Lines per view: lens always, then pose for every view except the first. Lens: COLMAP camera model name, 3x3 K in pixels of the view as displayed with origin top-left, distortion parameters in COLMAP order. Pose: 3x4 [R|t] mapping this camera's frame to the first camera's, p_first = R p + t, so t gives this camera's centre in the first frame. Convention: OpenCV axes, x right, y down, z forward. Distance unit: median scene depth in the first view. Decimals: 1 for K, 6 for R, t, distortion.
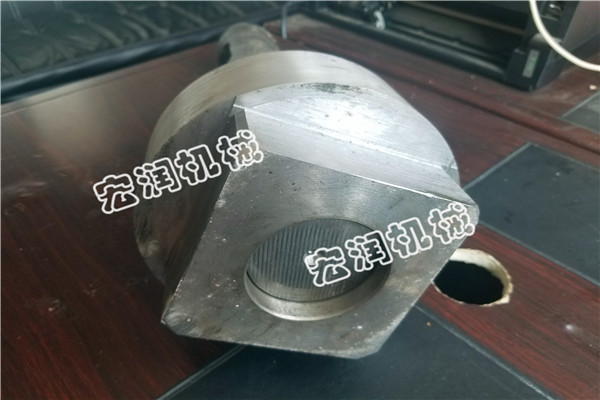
lens RADIAL K [[452.4, 0, 298.7], [0, 452.4, 199.8], [0, 0, 1]] dist [-0.035721, -0.013584]
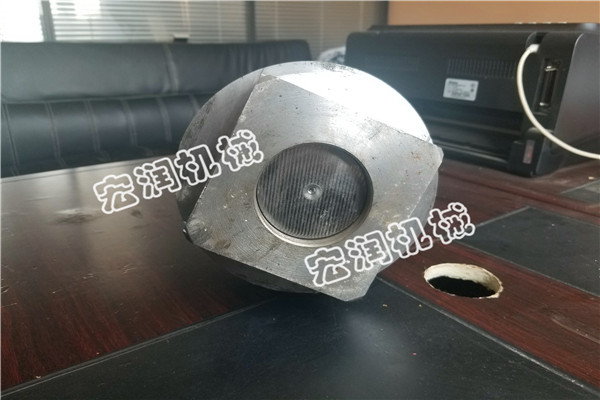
lens RADIAL K [[452.4, 0, 301.1], [0, 452.4, 199.4], [0, 0, 1]] dist [-0.035721, -0.013584]
pose [[0.993897, 0.057123, -0.094367, 0.089677], [-0.086690, 0.933488, -0.347974, 0.424619], [0.068213, 0.354031, 0.932743, -0.112067]]
